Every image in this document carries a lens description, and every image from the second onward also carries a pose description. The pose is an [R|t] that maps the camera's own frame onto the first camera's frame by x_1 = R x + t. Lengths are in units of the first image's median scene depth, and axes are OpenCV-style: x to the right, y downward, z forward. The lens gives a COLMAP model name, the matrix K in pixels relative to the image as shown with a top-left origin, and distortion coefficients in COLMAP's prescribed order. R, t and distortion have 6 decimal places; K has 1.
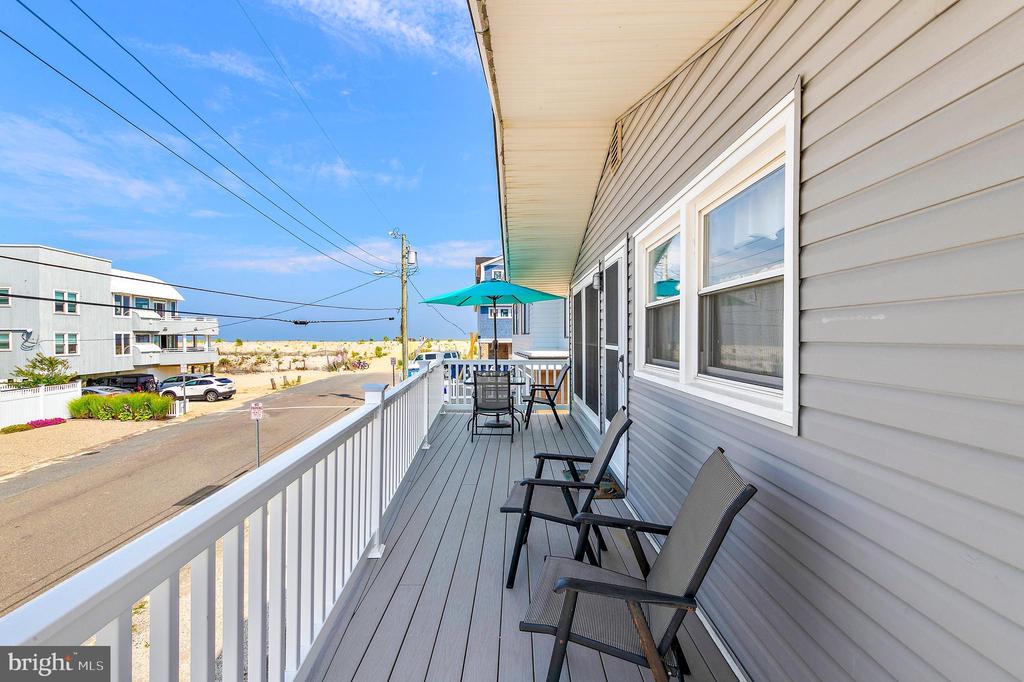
lens RADIAL K [[455.2, 0, 511.0], [0, 455.2, 336.7], [0, 0, 1]] dist [0.002672, -0.000151]
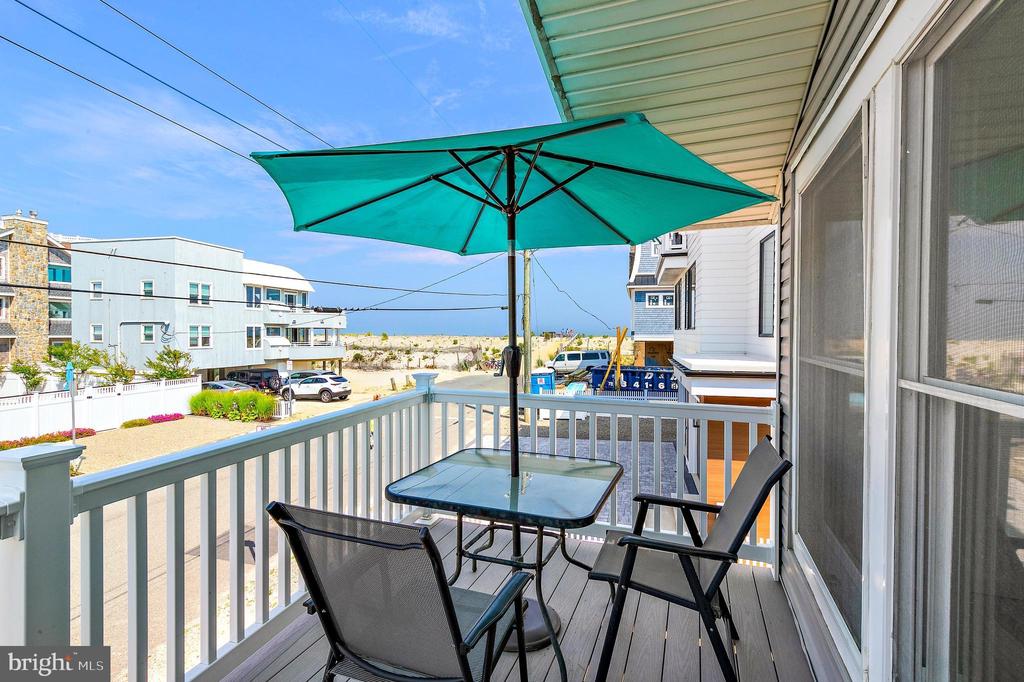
lens RADIAL K [[512.6, 0, 510.3], [0, 512.6, 336.6], [0, 0, 1]] dist [0.002983, 0.000044]
pose [[0.945209, 0.010189, -0.326308, 0.017417], [-0.007374, 0.999924, 0.009861, -0.000098], [0.326384, -0.006915, 0.945212, 0.152118]]
